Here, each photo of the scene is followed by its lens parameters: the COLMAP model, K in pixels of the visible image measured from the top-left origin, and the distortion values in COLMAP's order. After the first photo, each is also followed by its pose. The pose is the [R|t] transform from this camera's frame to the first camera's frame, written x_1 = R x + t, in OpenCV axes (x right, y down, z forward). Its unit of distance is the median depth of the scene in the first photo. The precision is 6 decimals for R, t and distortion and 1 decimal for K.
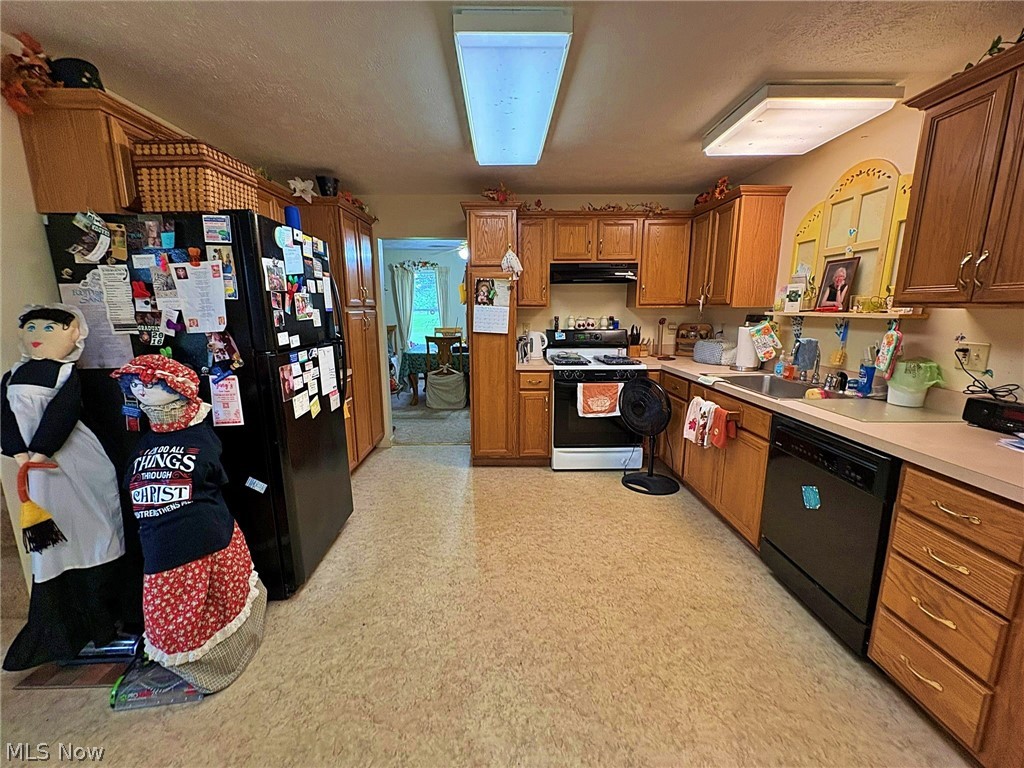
lens RADIAL K [[408.2, 0, 512.0], [0, 408.2, 384.0], [0, 0, 1]] dist [-0.000788, -0.000132]
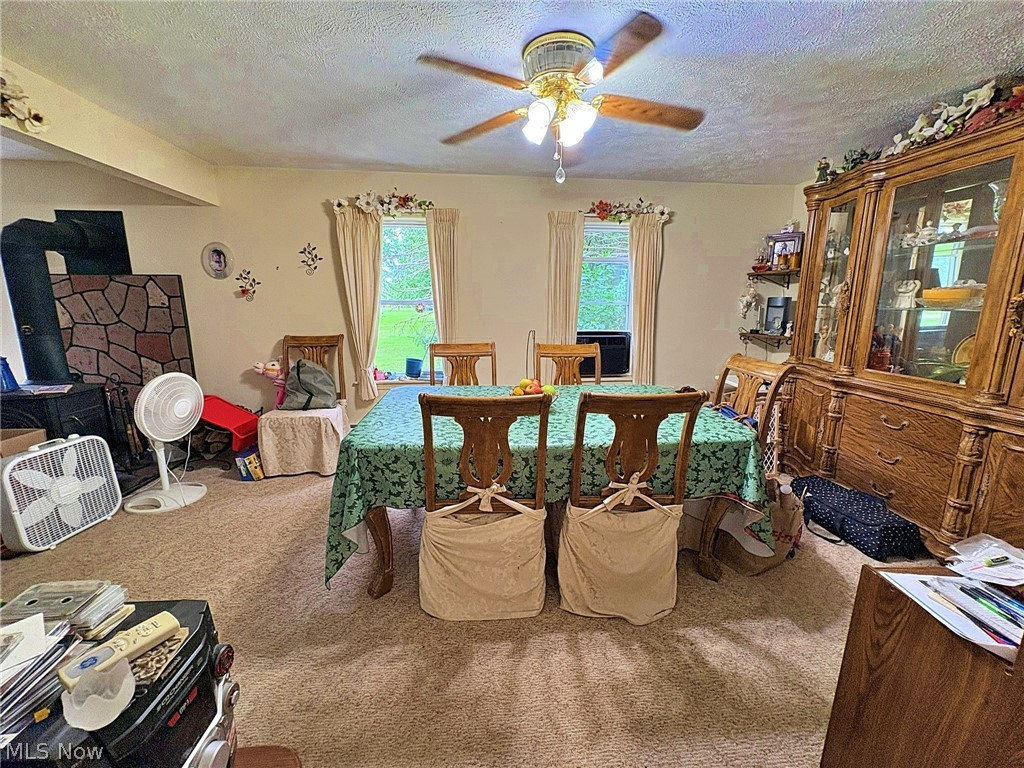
lens RADIAL K [[408.2, 0, 512.0], [0, 408.2, 384.0], [0, 0, 1]] dist [-0.000788, -0.000132]
pose [[0.997698, -0.004828, 0.067640, -0.164161], [0.003899, 0.999896, 0.013868, -0.124395], [-0.067700, -0.013572, 0.997613, 0.700968]]
